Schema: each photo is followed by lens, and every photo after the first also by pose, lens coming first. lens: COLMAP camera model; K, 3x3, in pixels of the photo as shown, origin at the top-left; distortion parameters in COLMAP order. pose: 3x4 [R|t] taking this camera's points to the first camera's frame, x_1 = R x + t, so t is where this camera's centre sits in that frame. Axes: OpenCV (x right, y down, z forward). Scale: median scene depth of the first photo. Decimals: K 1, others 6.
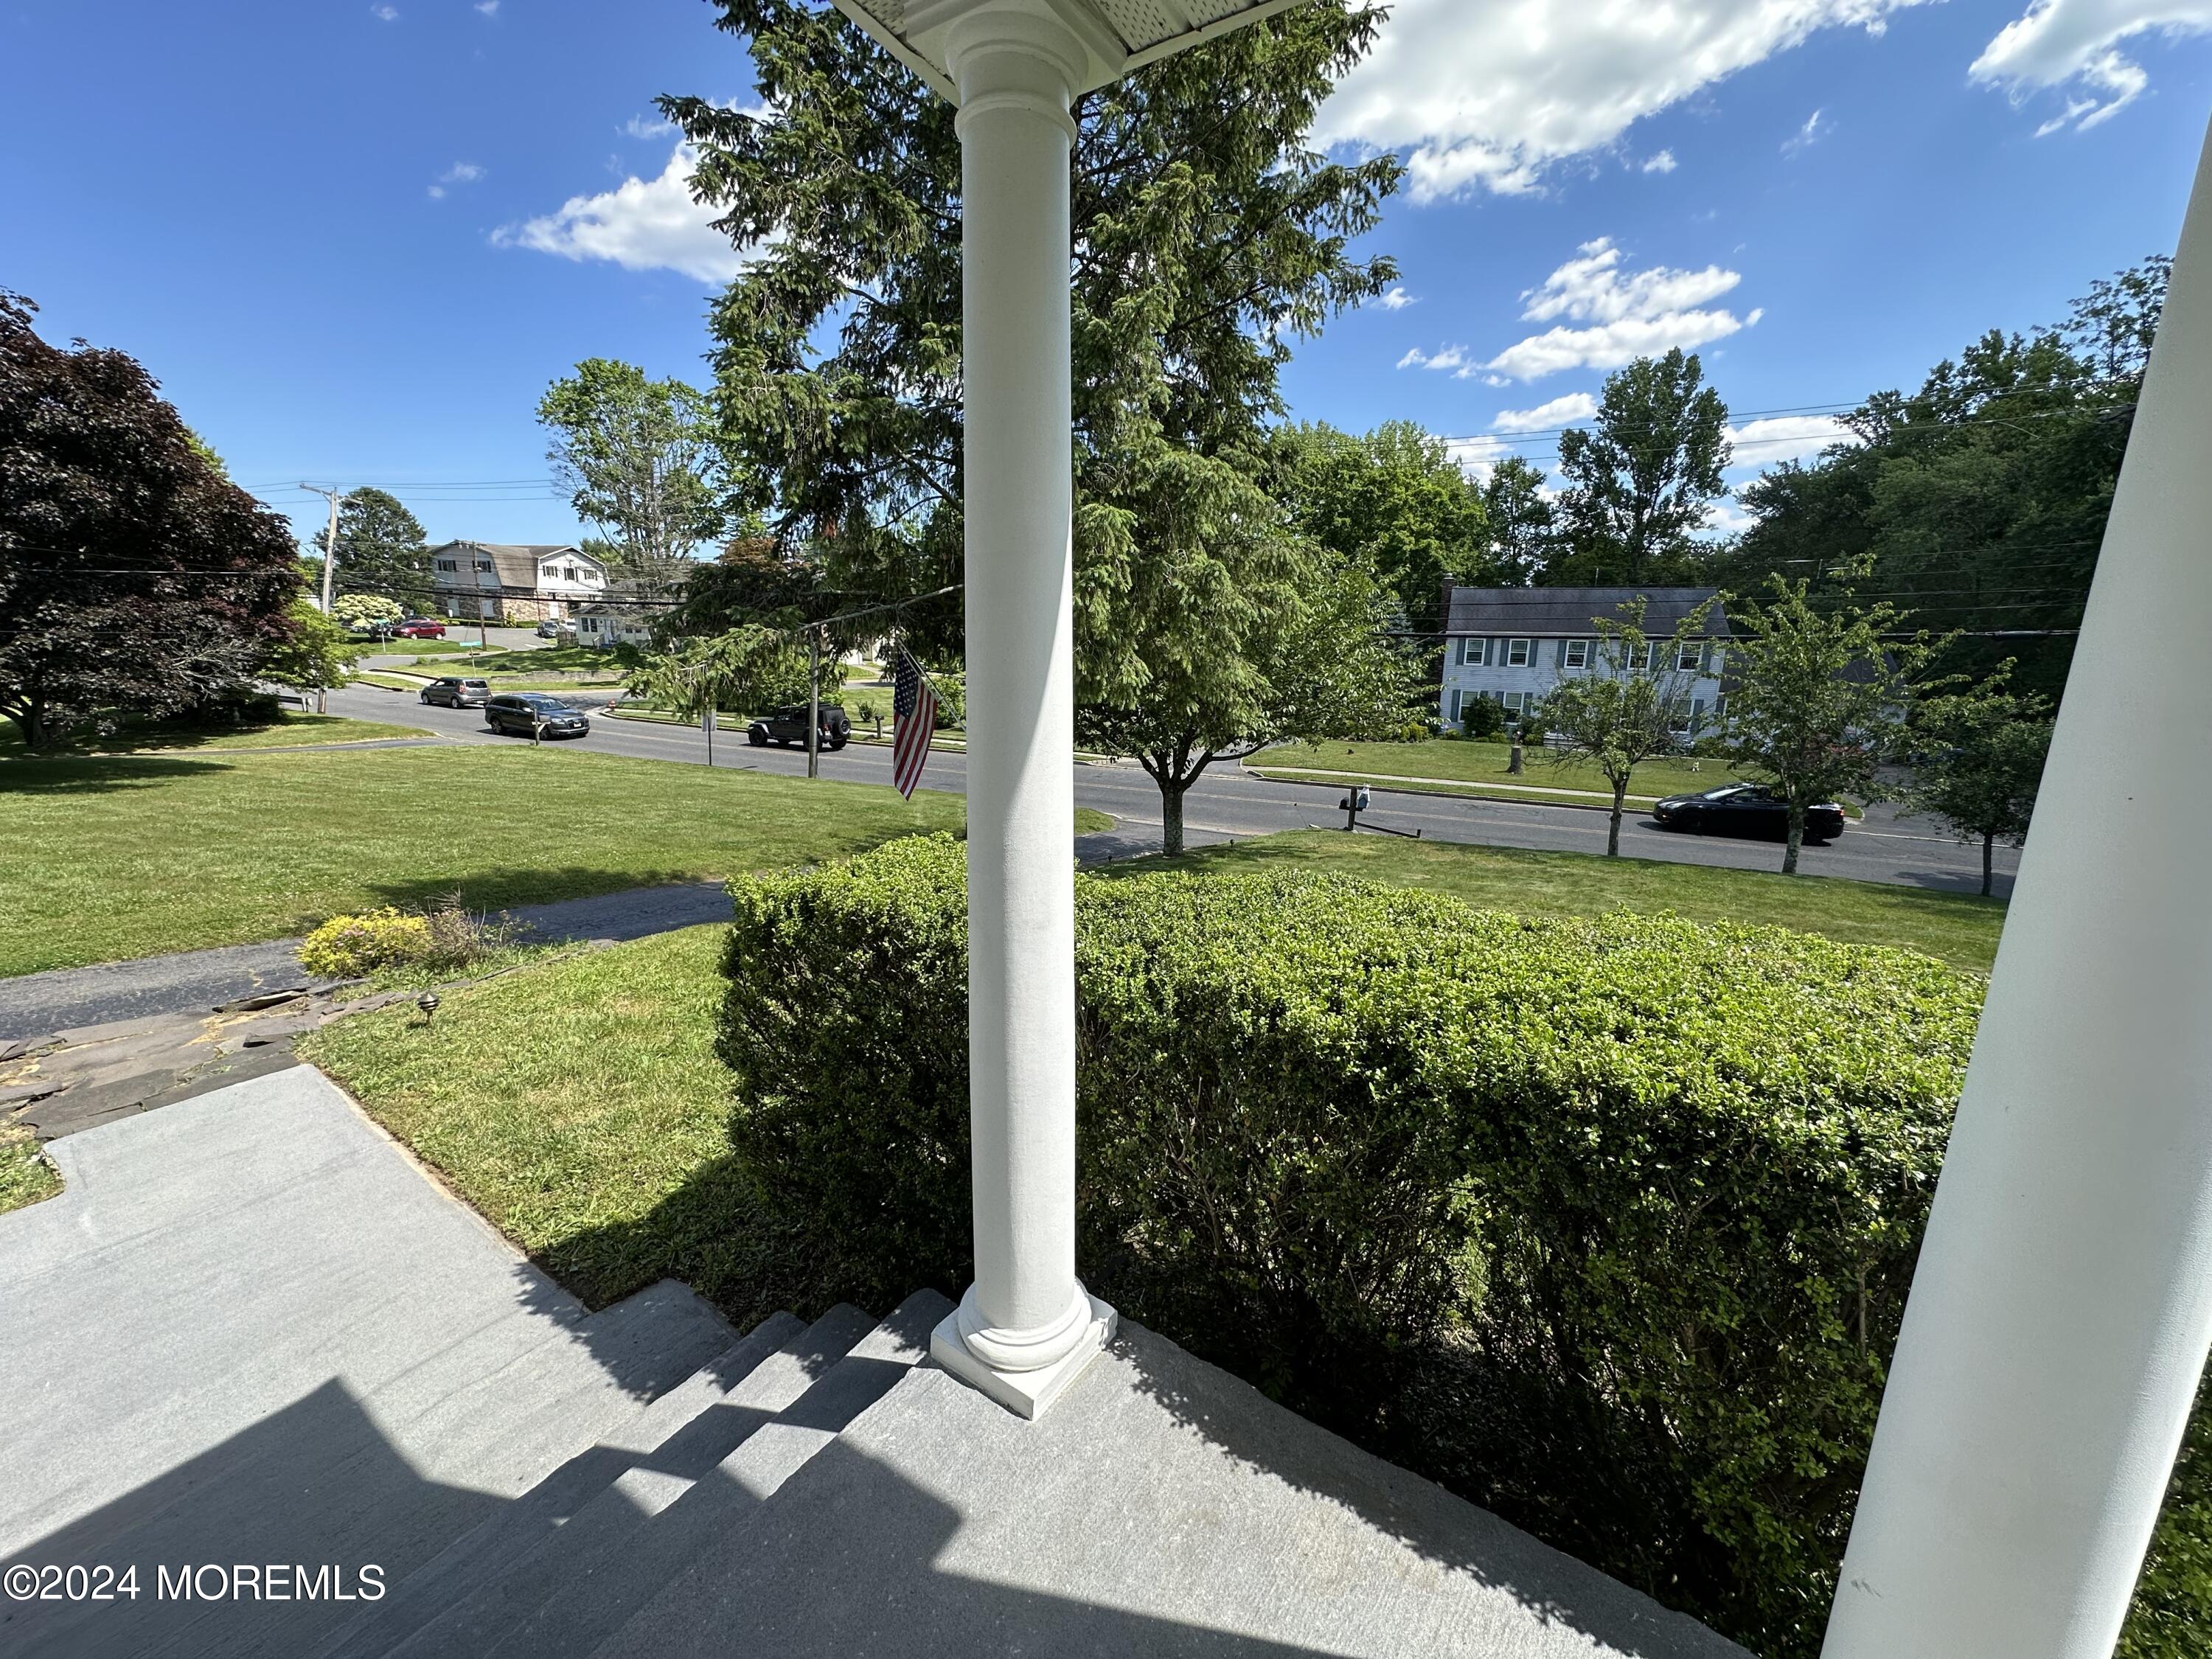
lens RADIAL K [[879.9, 0, 1097.5], [0, 879.9, 835.7], [0, 0, 1]] dist [-0.003065, 0.000359]
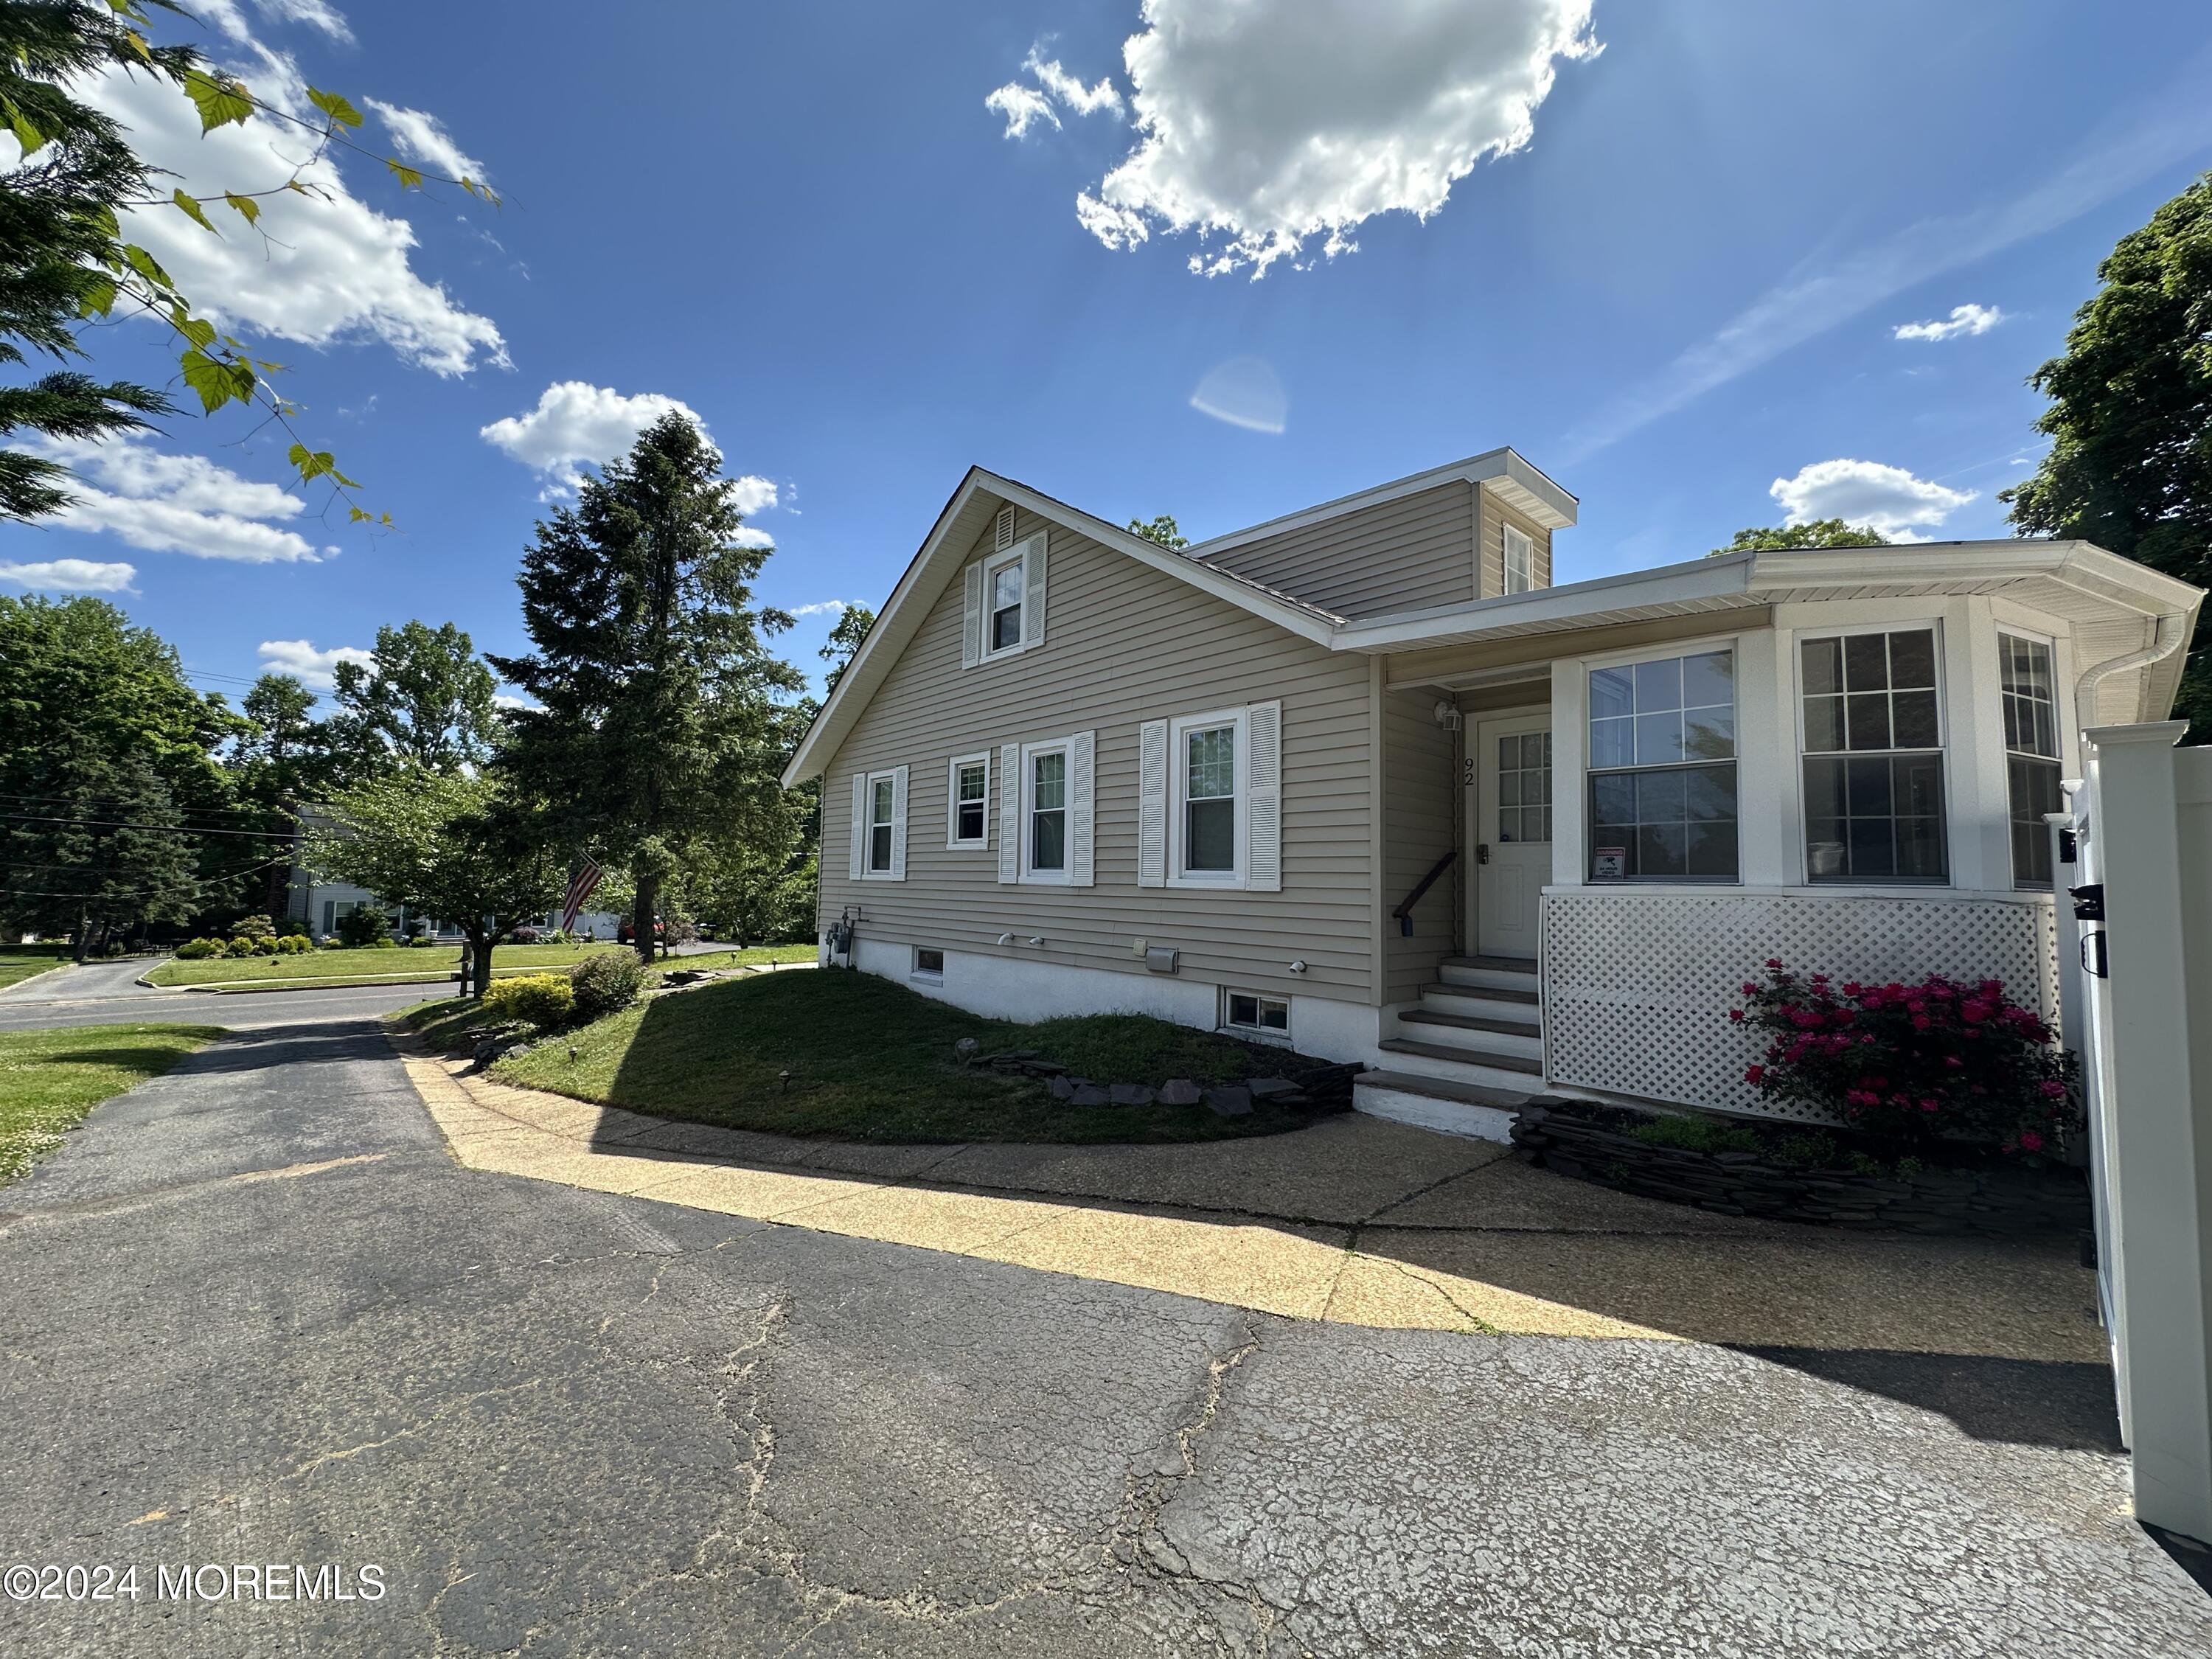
lens RADIAL K [[879.9, 0, 1097.3], [0, 879.9, 826.4], [0, 0, 1]] dist [-0.003065, 0.000359]
pose [[0.217682, 0.047680, 0.974855, -0.289998], [0.197861, 0.975911, -0.091914, 0.013150], [-0.955754, 0.212894, 0.203004, -0.053130]]
